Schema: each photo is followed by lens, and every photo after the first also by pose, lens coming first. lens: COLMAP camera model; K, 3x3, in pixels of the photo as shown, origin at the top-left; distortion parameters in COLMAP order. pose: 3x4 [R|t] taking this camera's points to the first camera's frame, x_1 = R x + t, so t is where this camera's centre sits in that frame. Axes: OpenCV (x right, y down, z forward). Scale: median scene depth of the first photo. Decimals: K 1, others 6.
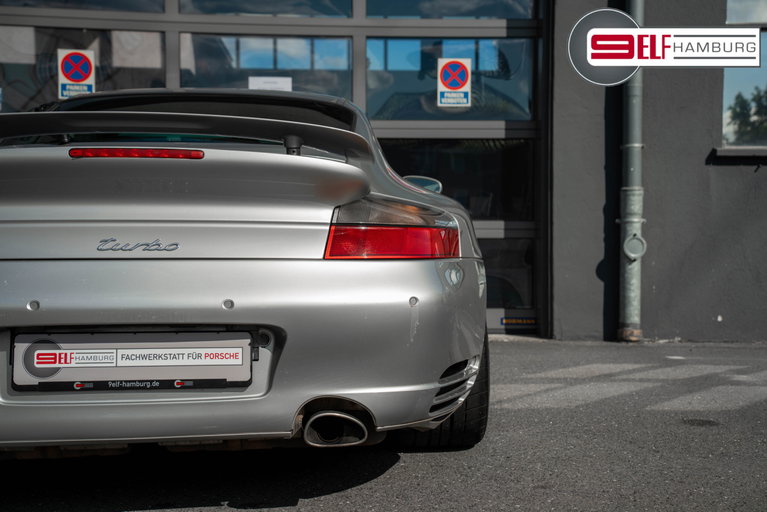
lens RADIAL K [[978.9, 0, 380.9], [0, 978.9, 254.3], [0, 0, 1]] dist [0.208102, -0.000934]
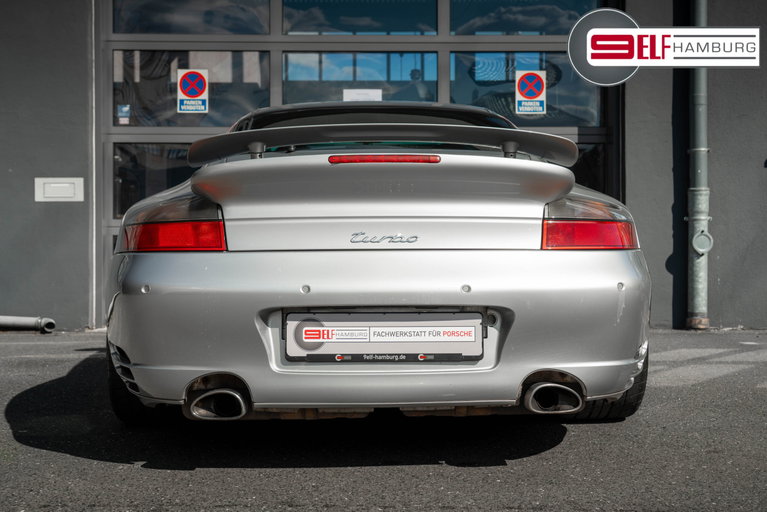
lens RADIAL K [[924.1, 0, 372.8], [0, 924.1, 244.5], [0, 0, 1]] dist [0.028780, 0.049784]
pose [[0.999571, -0.003965, -0.029006, -0.224322], [0.003699, 0.999950, -0.009239, 0.008541], [0.029042, 0.009128, 0.999537, -0.080778]]
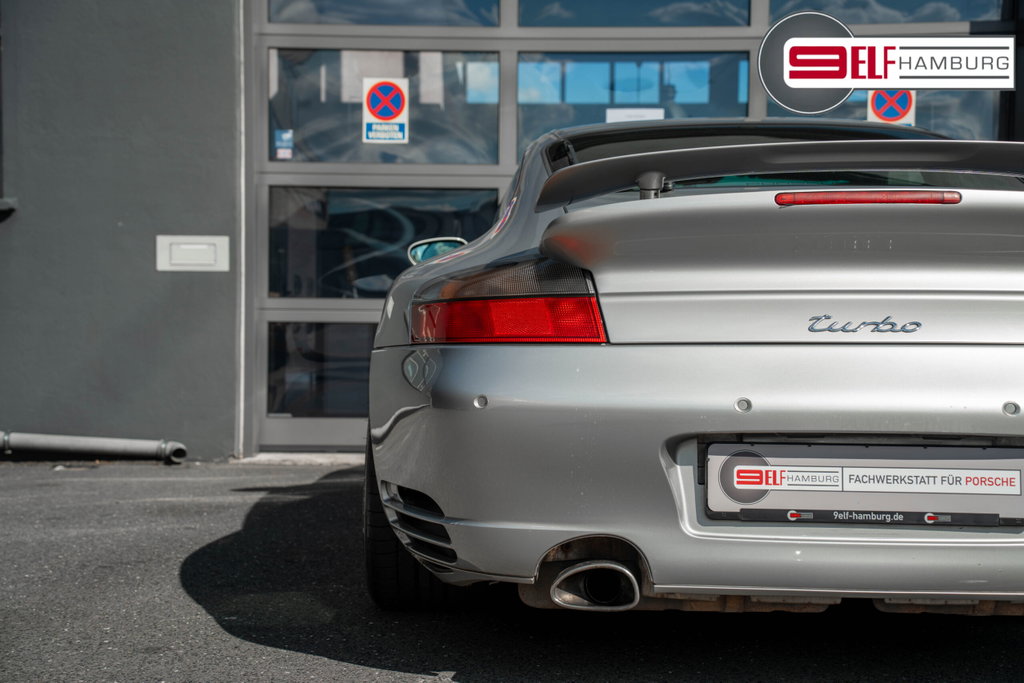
lens RADIAL K [[1308.9, 0, 520.7], [0, 1308.9, 342.1], [0, 0, 1]] dist [0.211546, 0.014438]
pose [[0.998237, 0.004887, -0.059157, -0.432404], [-0.005329, 0.999959, -0.007318, 0.011952], [0.059119, 0.007620, 0.998222, 0.017154]]
